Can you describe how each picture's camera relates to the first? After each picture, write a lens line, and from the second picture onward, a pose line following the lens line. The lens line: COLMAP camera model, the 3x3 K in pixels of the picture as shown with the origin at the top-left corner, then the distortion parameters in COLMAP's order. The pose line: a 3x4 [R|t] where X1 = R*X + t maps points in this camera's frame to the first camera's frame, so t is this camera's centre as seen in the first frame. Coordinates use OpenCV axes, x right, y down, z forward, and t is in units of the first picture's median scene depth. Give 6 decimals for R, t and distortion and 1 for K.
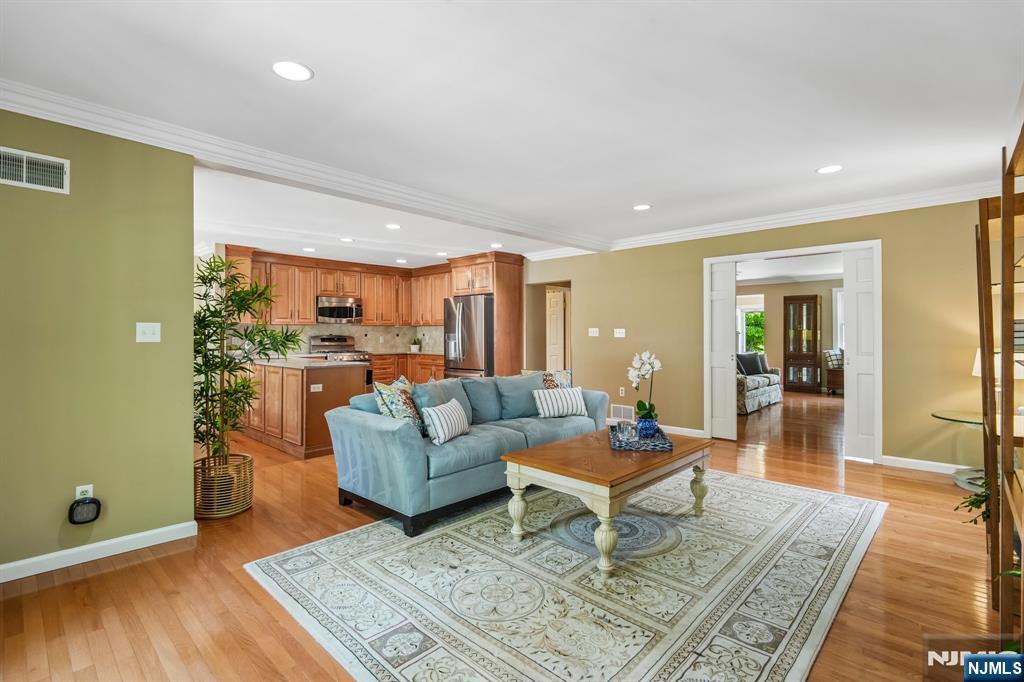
lens RADIAL K [[480.2, 0, 511.9], [0, 480.2, 335.5], [0, 0, 1]] dist [0.005390, -0.002745]
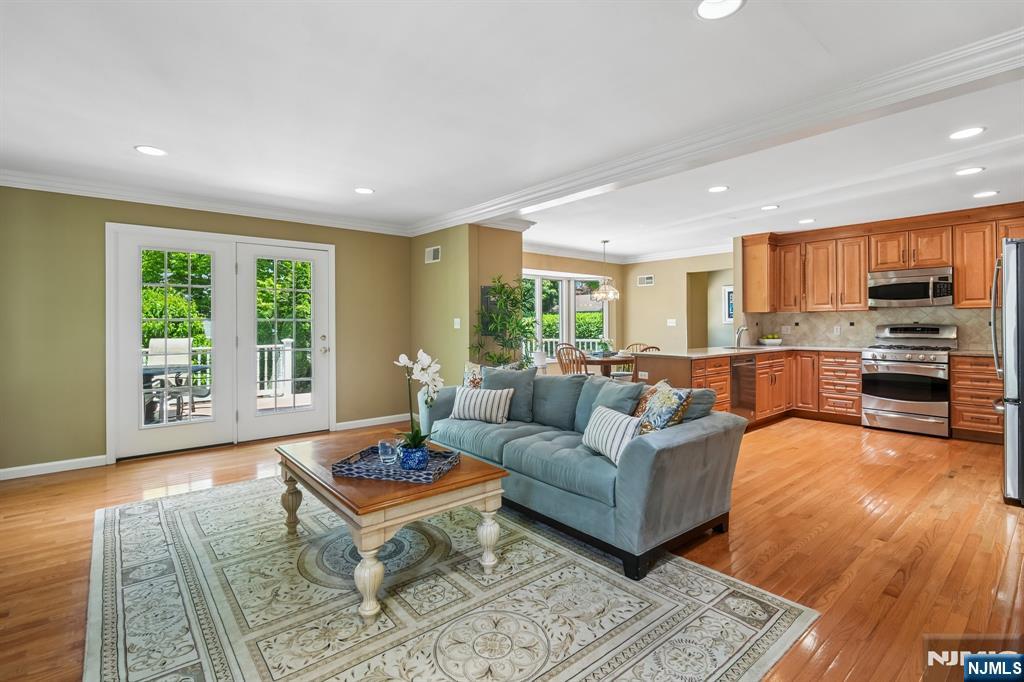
lens RADIAL K [[480.2, 0, 514.4], [0, 480.2, 324.5], [0, 0, 1]] dist [0.005390, -0.002745]
pose [[-0.110863, 0.002888, -0.993831, 1.125267], [0.001441, 0.999995, 0.002745, -0.006644], [0.993835, -0.001128, -0.110867, 1.440941]]
